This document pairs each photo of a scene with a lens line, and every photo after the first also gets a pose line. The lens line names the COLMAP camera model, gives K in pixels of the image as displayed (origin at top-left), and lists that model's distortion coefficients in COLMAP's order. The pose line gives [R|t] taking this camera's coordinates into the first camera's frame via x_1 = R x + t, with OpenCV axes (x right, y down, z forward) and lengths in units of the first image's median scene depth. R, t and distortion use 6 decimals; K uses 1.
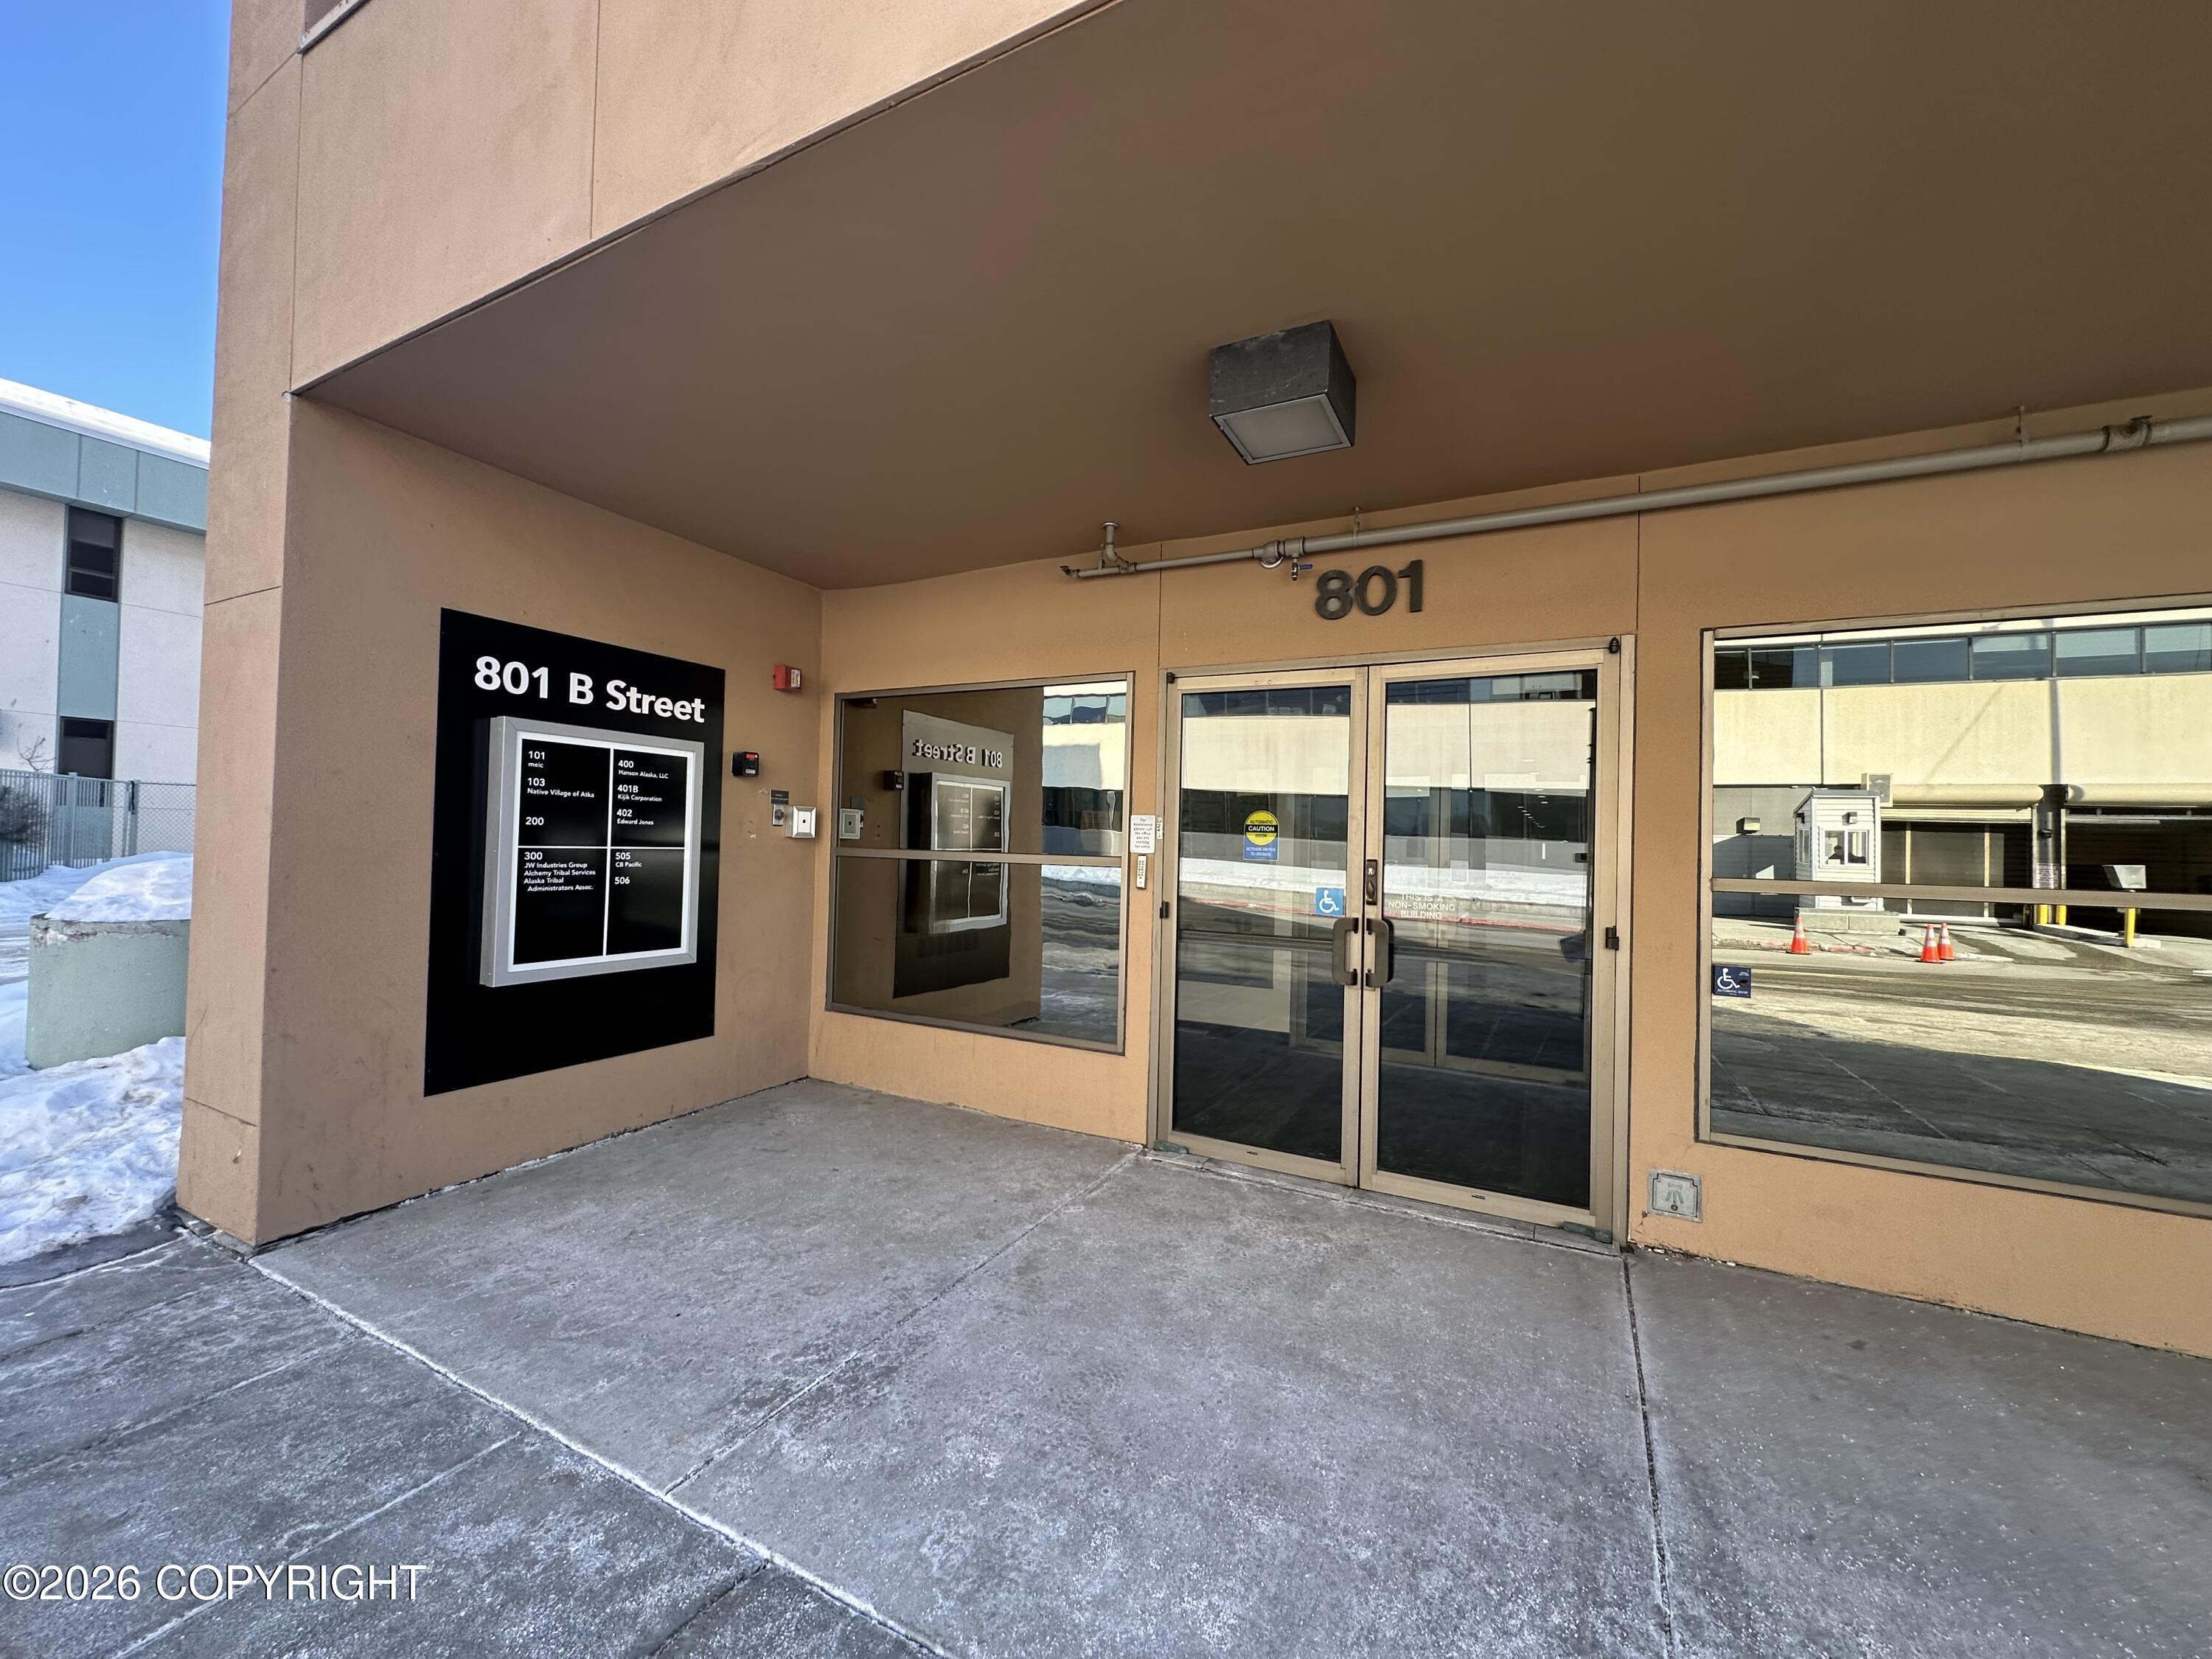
lens RADIAL K [[876.5, 0, 1101.6], [0, 876.5, 824.8], [0, 0, 1]] dist [-0.003767, 0.001230]
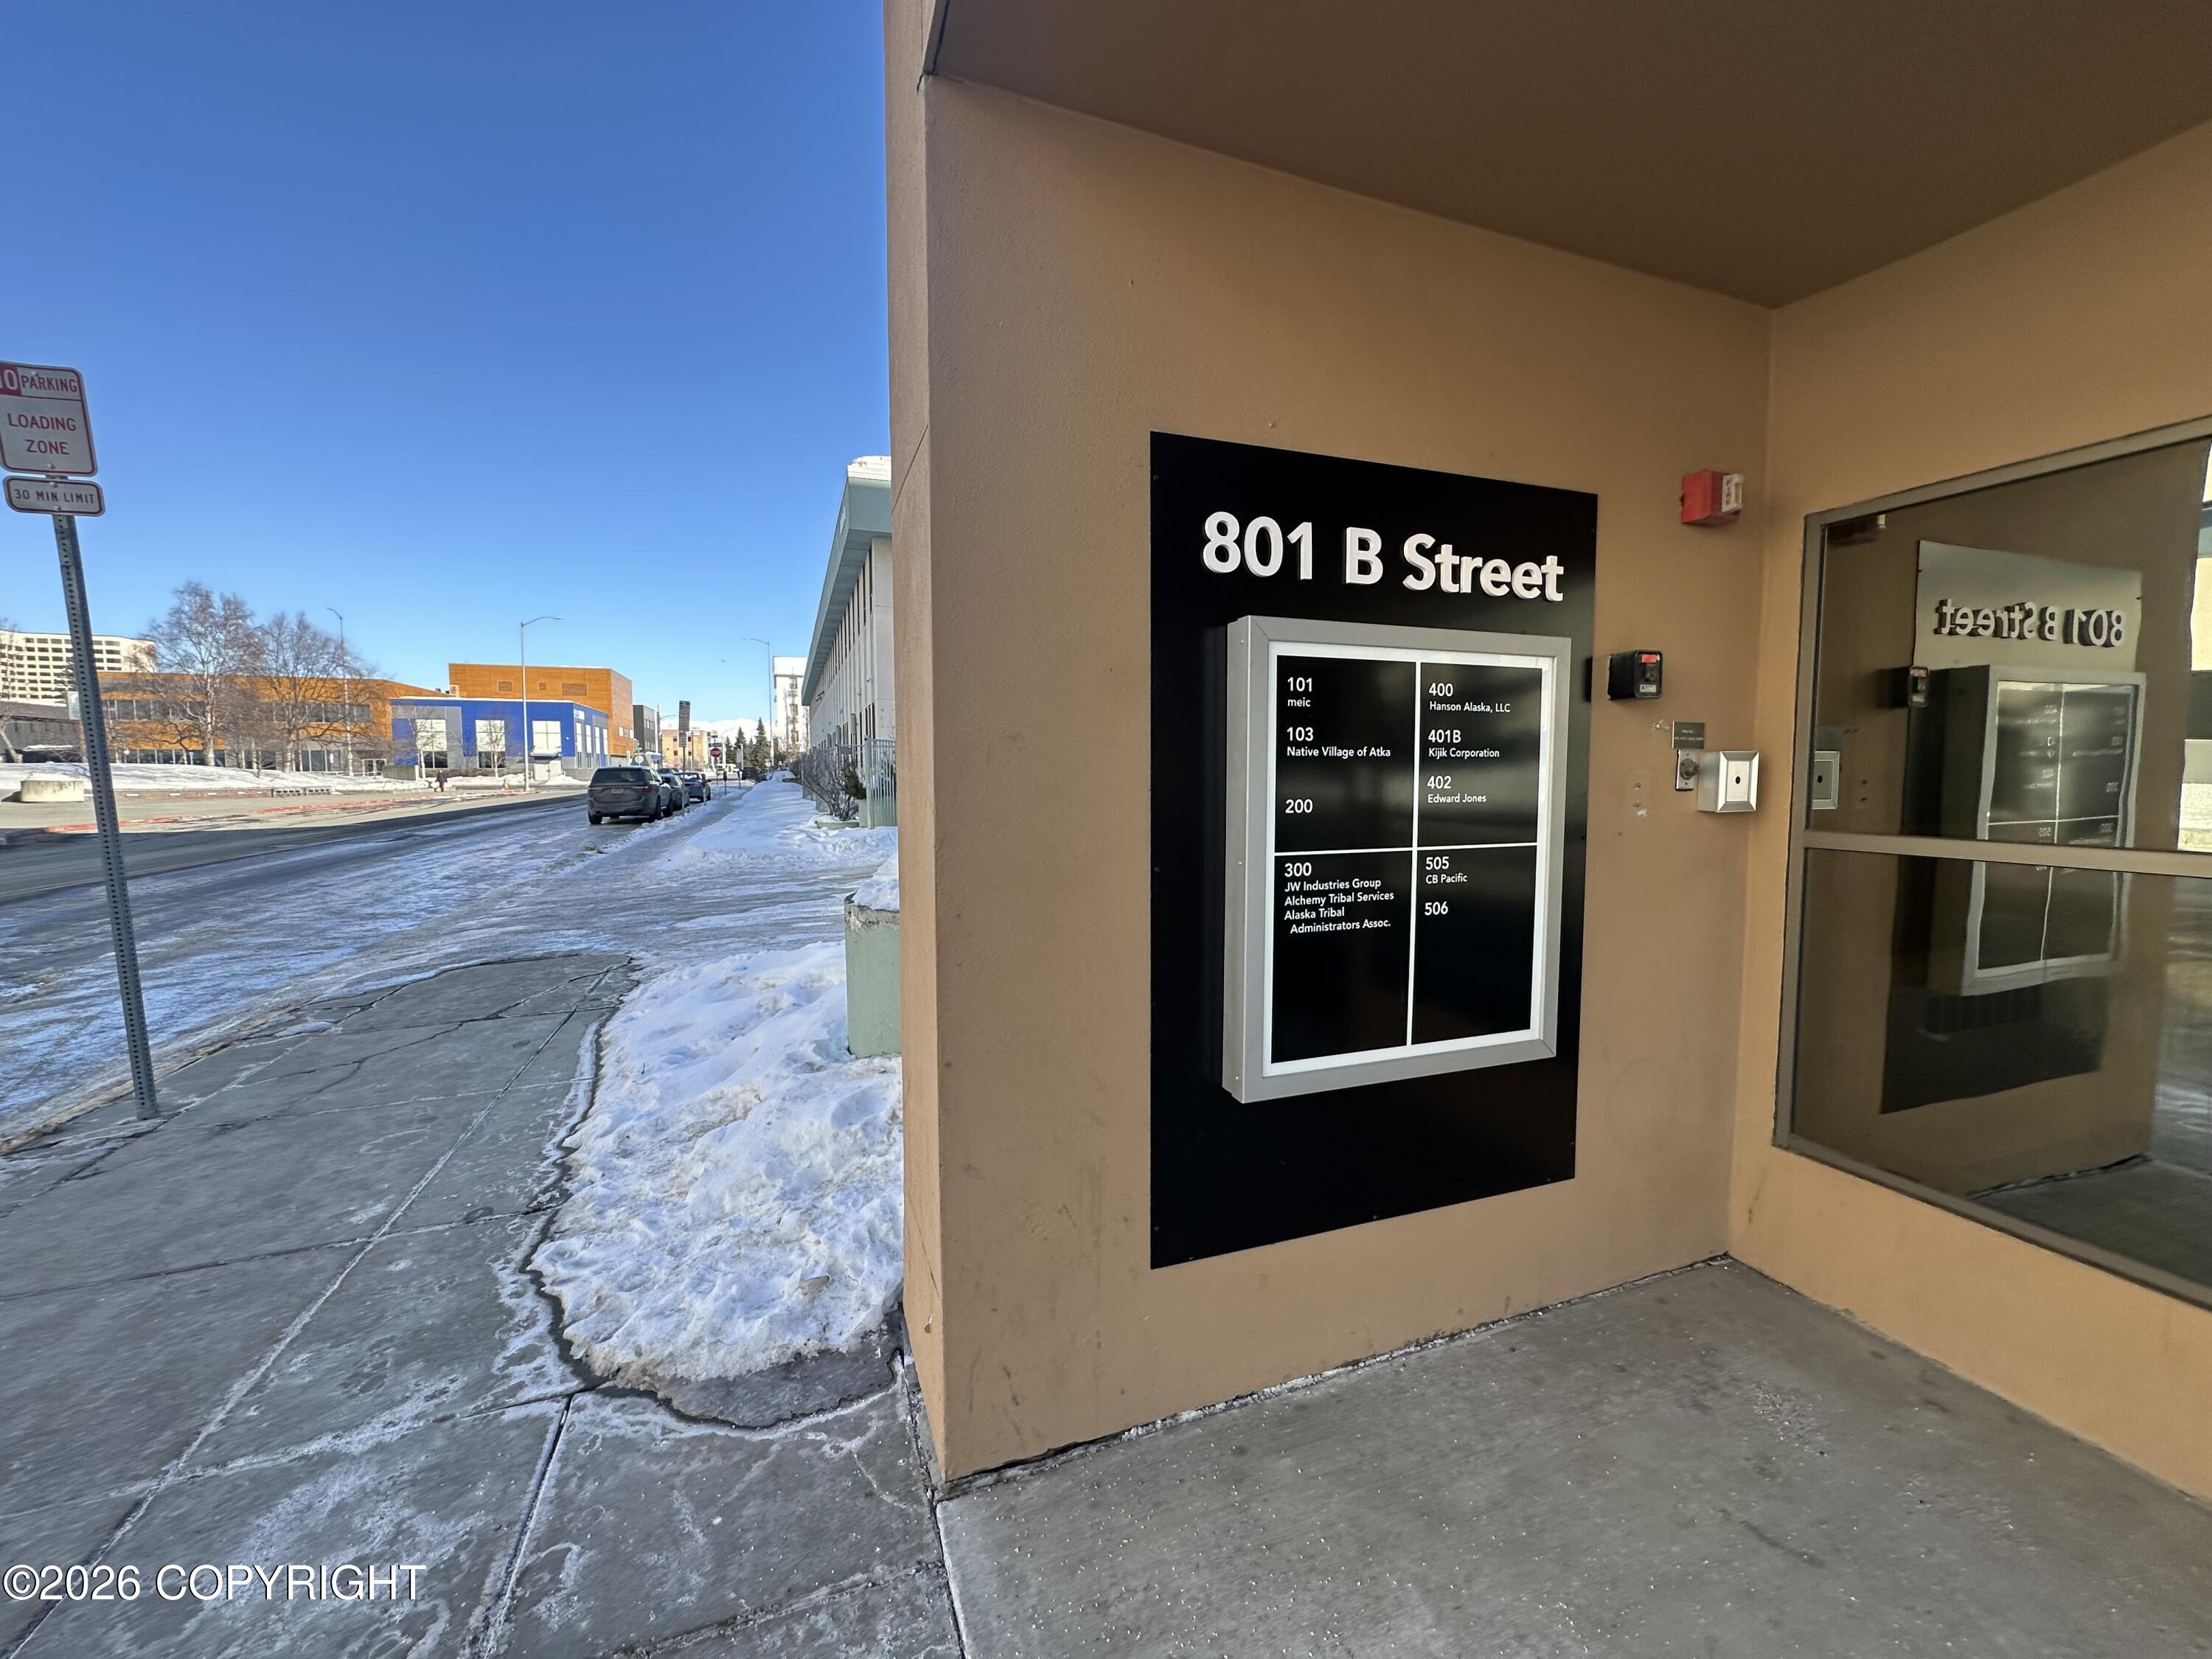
lens RADIAL K [[876.5, 0, 1102.5], [0, 876.5, 841.7], [0, 0, 1]] dist [-0.003767, 0.001230]
pose [[0.736568, 0.030128, -0.675693, -0.353681], [0.033929, 0.996104, 0.081401, -0.029598], [0.675512, -0.082883, 0.732676, 0.494919]]
